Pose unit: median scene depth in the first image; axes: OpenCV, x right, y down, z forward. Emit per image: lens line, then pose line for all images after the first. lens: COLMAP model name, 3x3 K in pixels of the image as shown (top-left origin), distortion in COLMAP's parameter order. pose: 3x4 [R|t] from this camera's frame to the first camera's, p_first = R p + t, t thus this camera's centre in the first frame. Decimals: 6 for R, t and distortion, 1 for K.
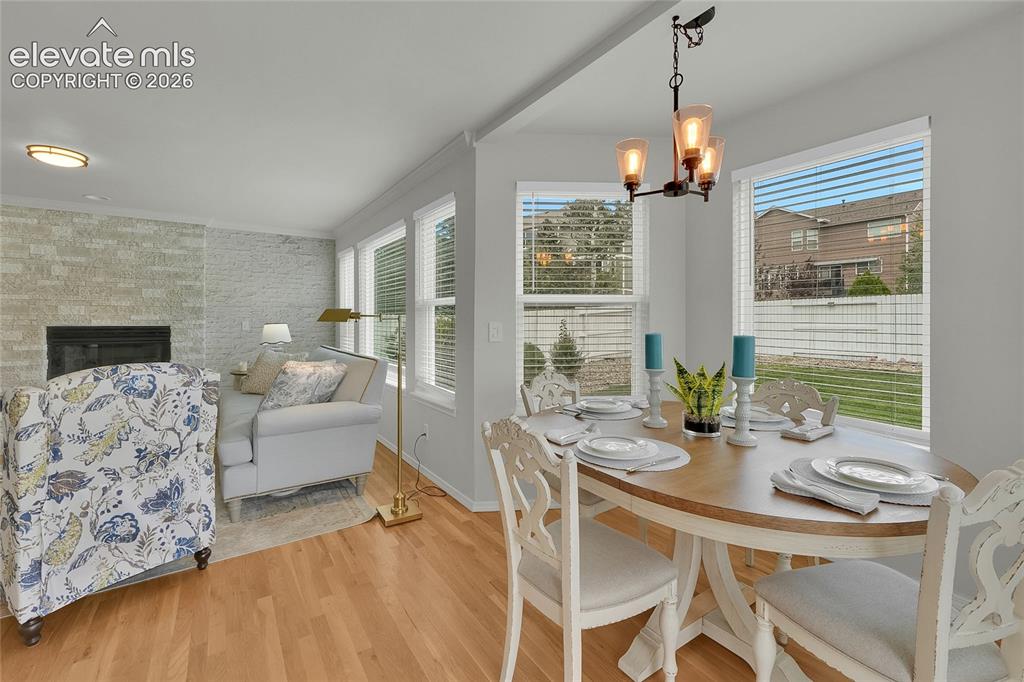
lens RADIAL K [[432.1, 0, 516.9], [0, 432.1, 323.7], [0, 0, 1]] dist [-0.008540, 0.000017]
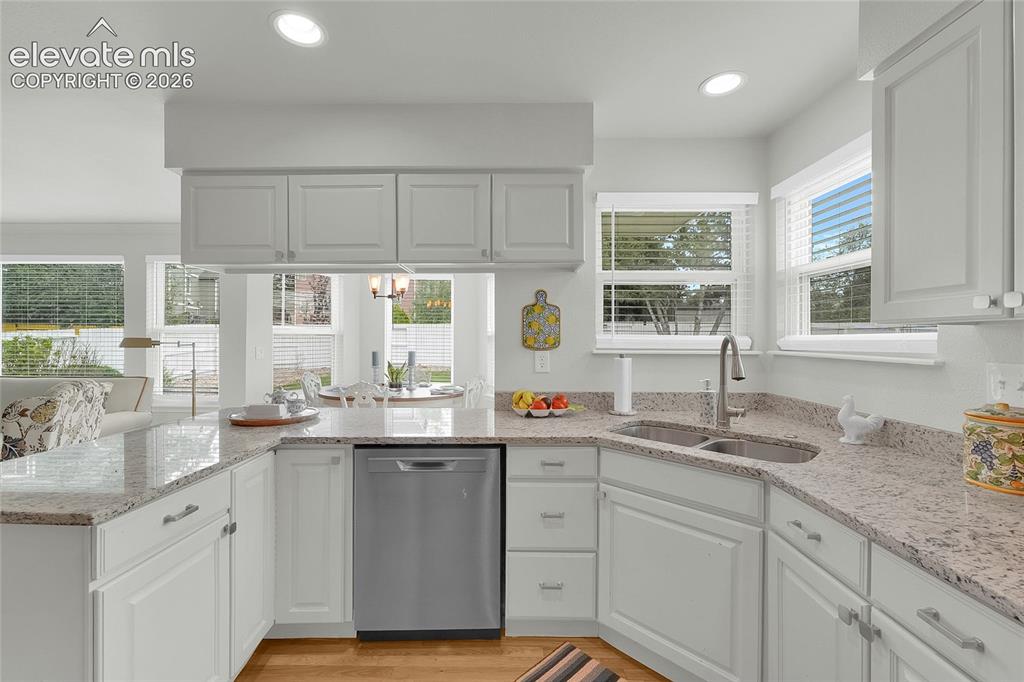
lens RADIAL K [[432.1, 0, 508.0], [0, 432.1, 339.5], [0, 0, 1]] dist [-0.008540, 0.000017]
pose [[0.570113, 0.000546, 0.821566, -0.485688], [0.001266, 0.999998, -0.001543, -0.014963], [-0.821566, 0.001920, 0.570111, -0.383577]]
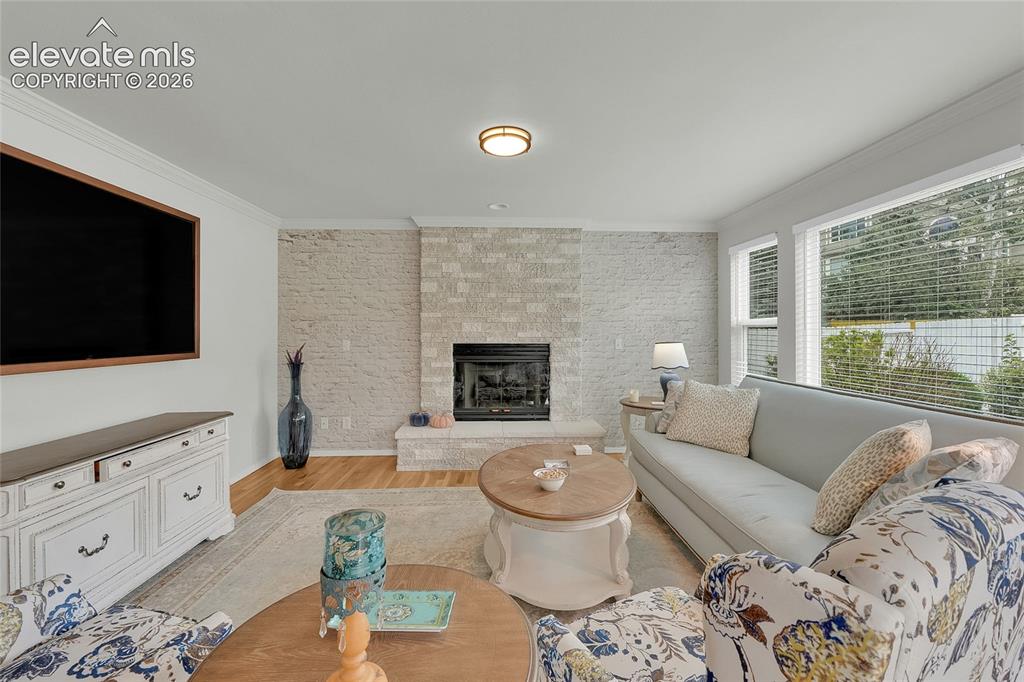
lens RADIAL K [[432.1, 0, 512.7], [0, 432.1, 336.2], [0, 0, 1]] dist [-0.008540, 0.000017]
pose [[0.842166, 0.005623, -0.539189, -0.394148], [-0.004734, 0.999984, 0.003035, -0.013322], [0.539198, -0.000004, 0.842179, 0.199041]]
